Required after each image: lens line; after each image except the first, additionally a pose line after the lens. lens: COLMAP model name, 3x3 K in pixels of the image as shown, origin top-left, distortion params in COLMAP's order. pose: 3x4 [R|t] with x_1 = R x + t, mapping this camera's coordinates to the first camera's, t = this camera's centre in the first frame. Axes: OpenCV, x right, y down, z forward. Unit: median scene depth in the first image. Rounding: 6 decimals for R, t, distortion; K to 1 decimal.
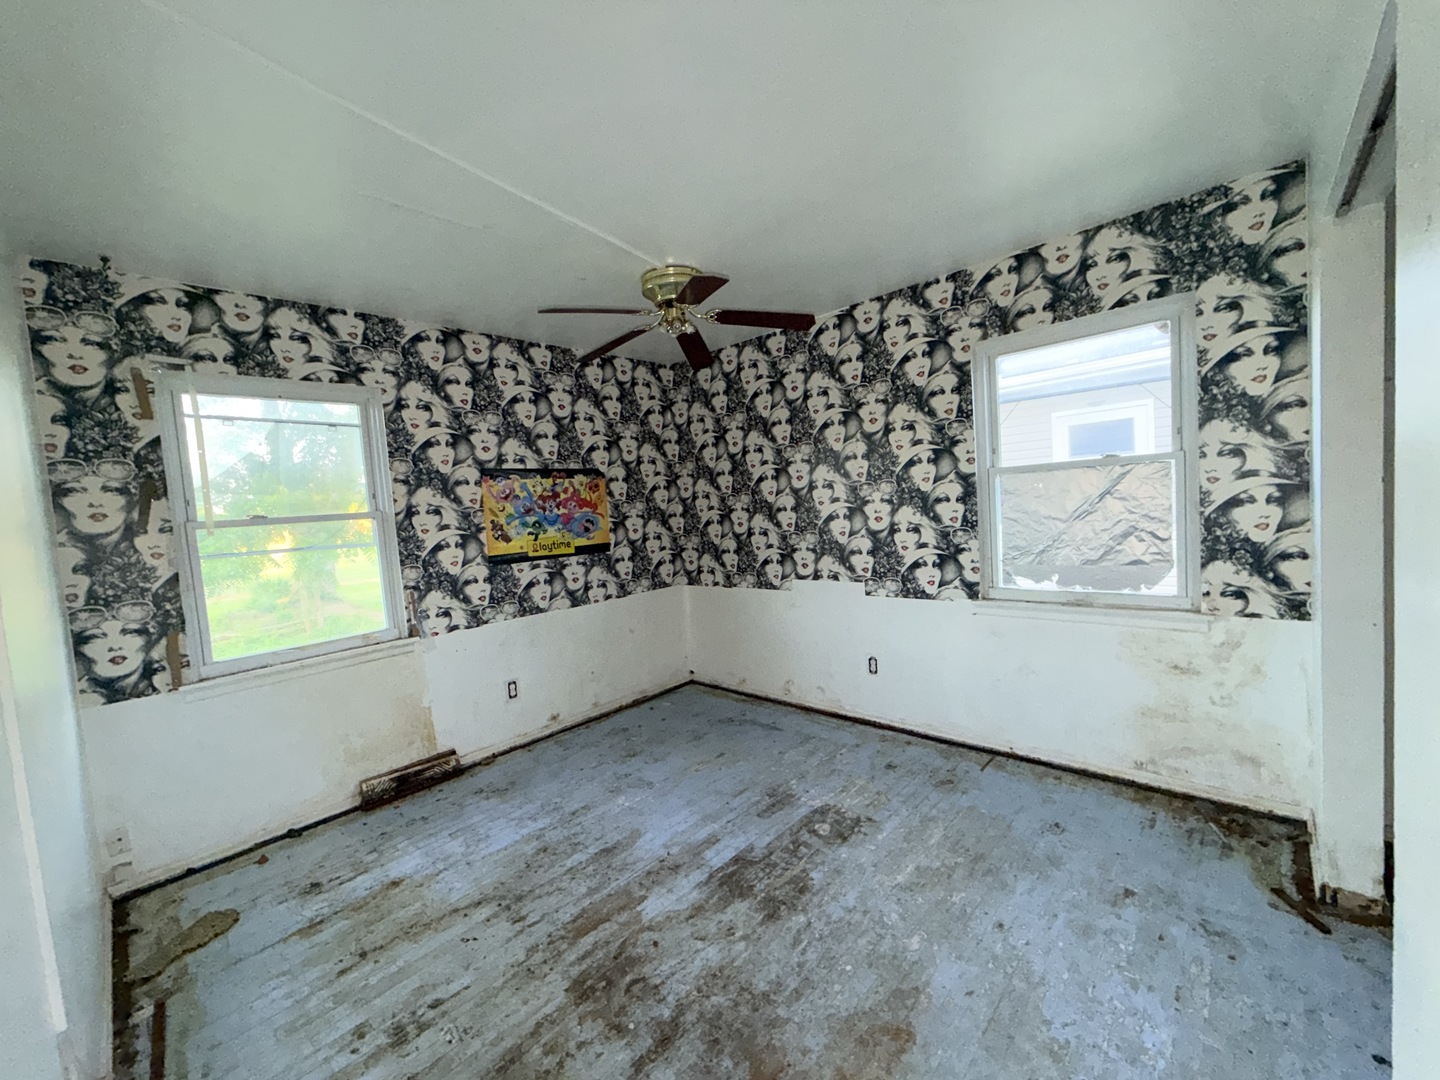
lens RADIAL K [[576.0, 0, 712.7], [0, 576.0, 540.5], [0, 0, 1]] dist [-0.001994, 0.000177]
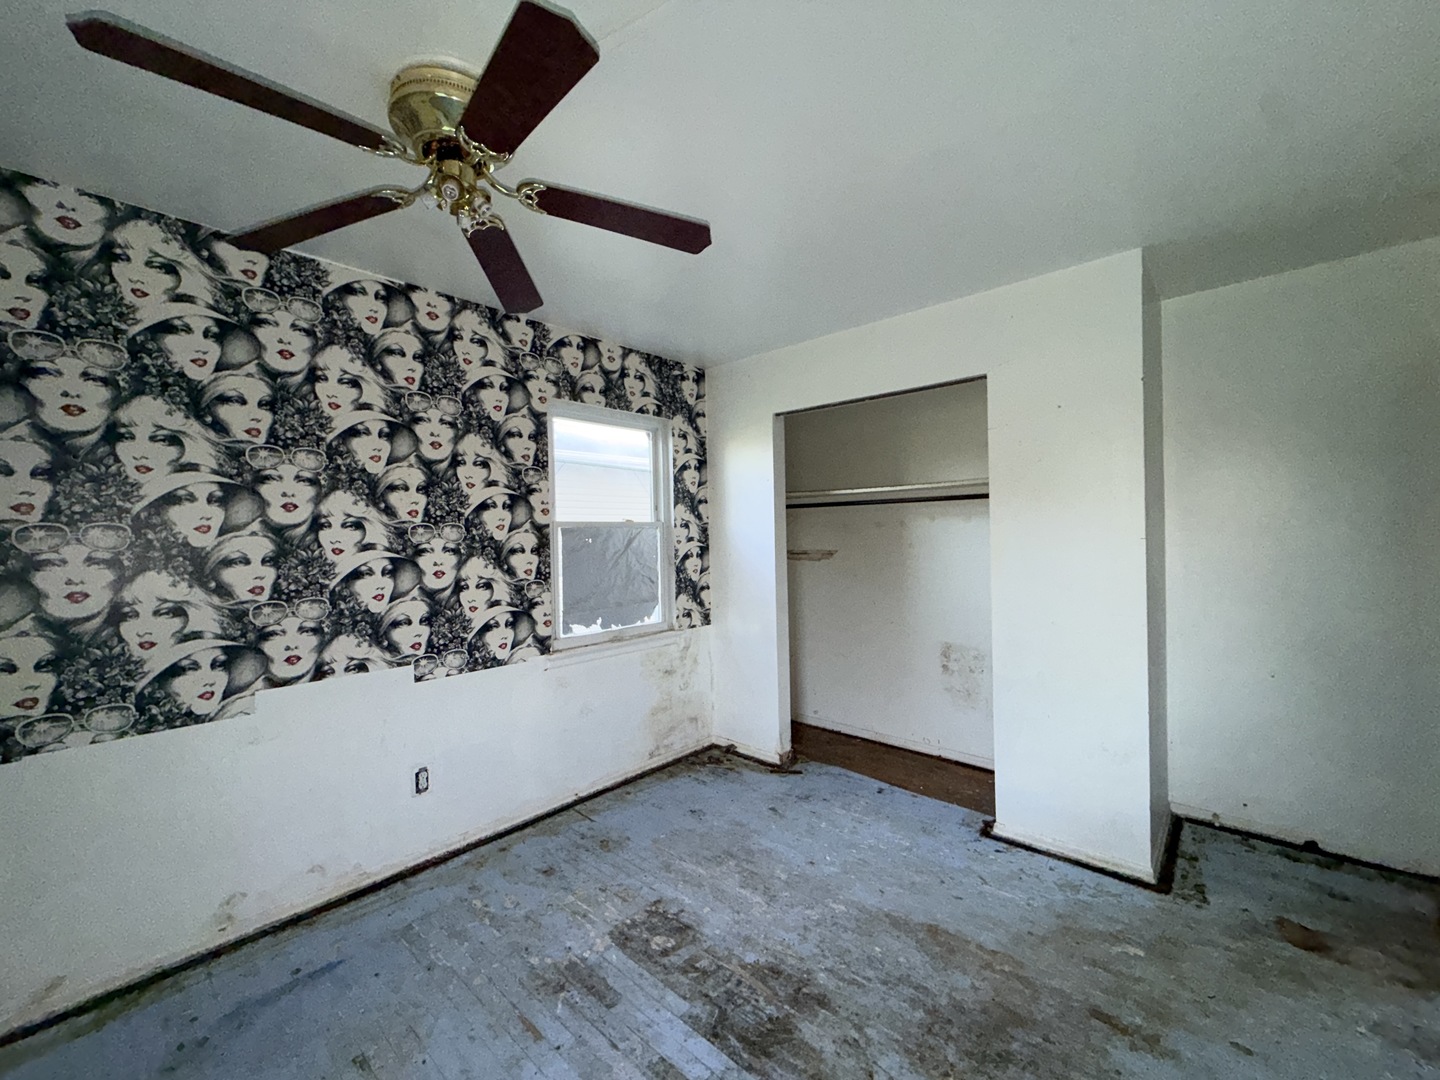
lens RADIAL K [[576.0, 0, 710.9], [0, 576.0, 541.5], [0, 0, 1]] dist [-0.001994, 0.000177]
pose [[-0.016171, 0.065851, 0.997698, -0.549701], [0.088990, 0.993964, -0.064162, 0.000481], [-0.995901, 0.087748, -0.021933, 0.761779]]
